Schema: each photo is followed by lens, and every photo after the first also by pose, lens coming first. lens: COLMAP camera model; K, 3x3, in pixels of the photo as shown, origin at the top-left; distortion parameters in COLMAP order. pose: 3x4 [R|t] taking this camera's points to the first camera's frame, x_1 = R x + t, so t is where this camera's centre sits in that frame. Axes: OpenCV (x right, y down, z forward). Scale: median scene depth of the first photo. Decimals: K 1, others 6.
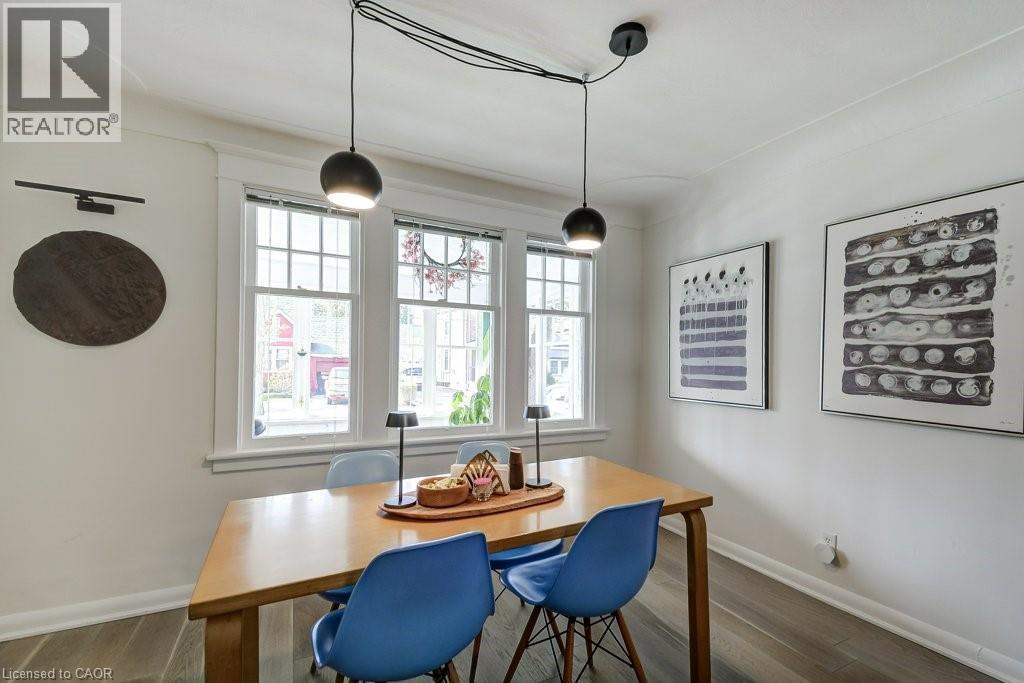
lens RADIAL K [[449.0, 0, 534.6], [0, 449.0, 360.8], [0, 0, 1]] dist [0.015337, -0.003070]
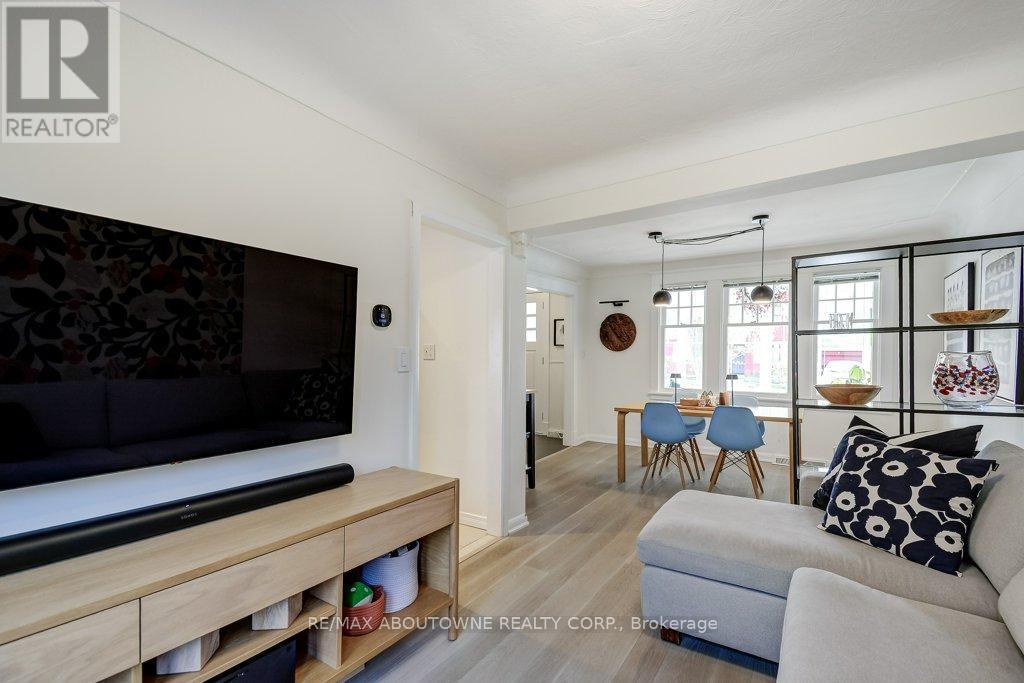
lens RADIAL K [[449.0, 0, 505.0], [0, 449.0, 362.0], [0, 0, 1]] dist [0.015337, -0.003070]
pose [[0.460745, 0.006665, -0.887507, 1.151098], [0.005072, 0.999936, 0.010143, 0.003888], [0.887518, -0.009175, 0.460682, -0.893973]]
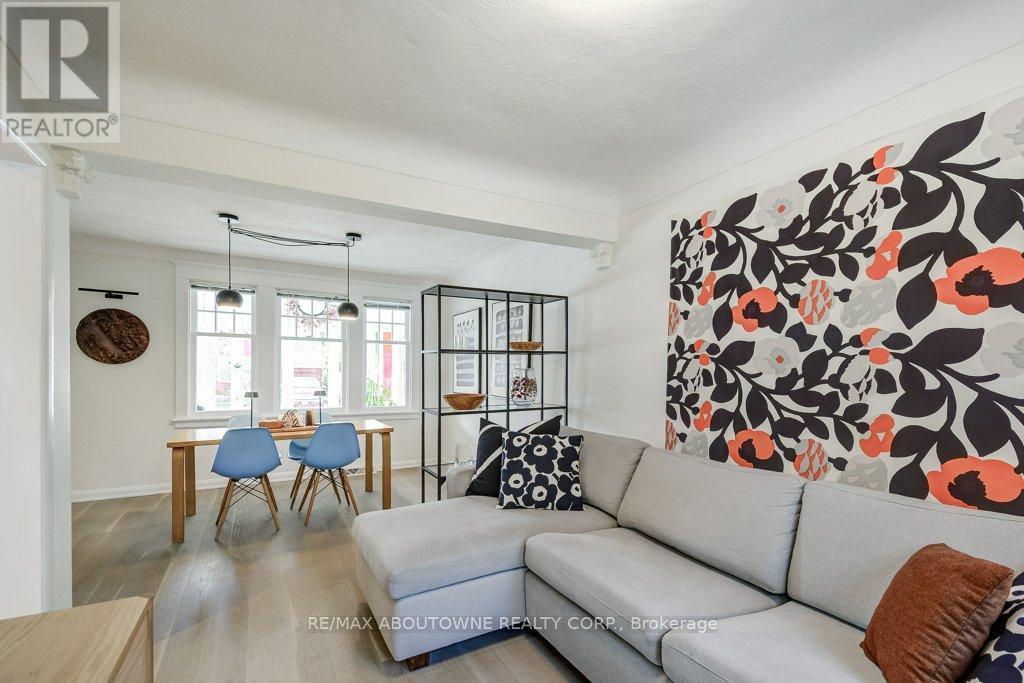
lens RADIAL K [[473.6, 0, 533.0], [0, 473.6, 377.2], [0, 0, 1]] dist [0.037412, -0.001718]
pose [[0.999784, -0.002031, 0.020660, 0.767389], [0.001823, 0.999948, 0.010076, 0.007687], [-0.020680, -0.010036, 0.999736, -1.078378]]
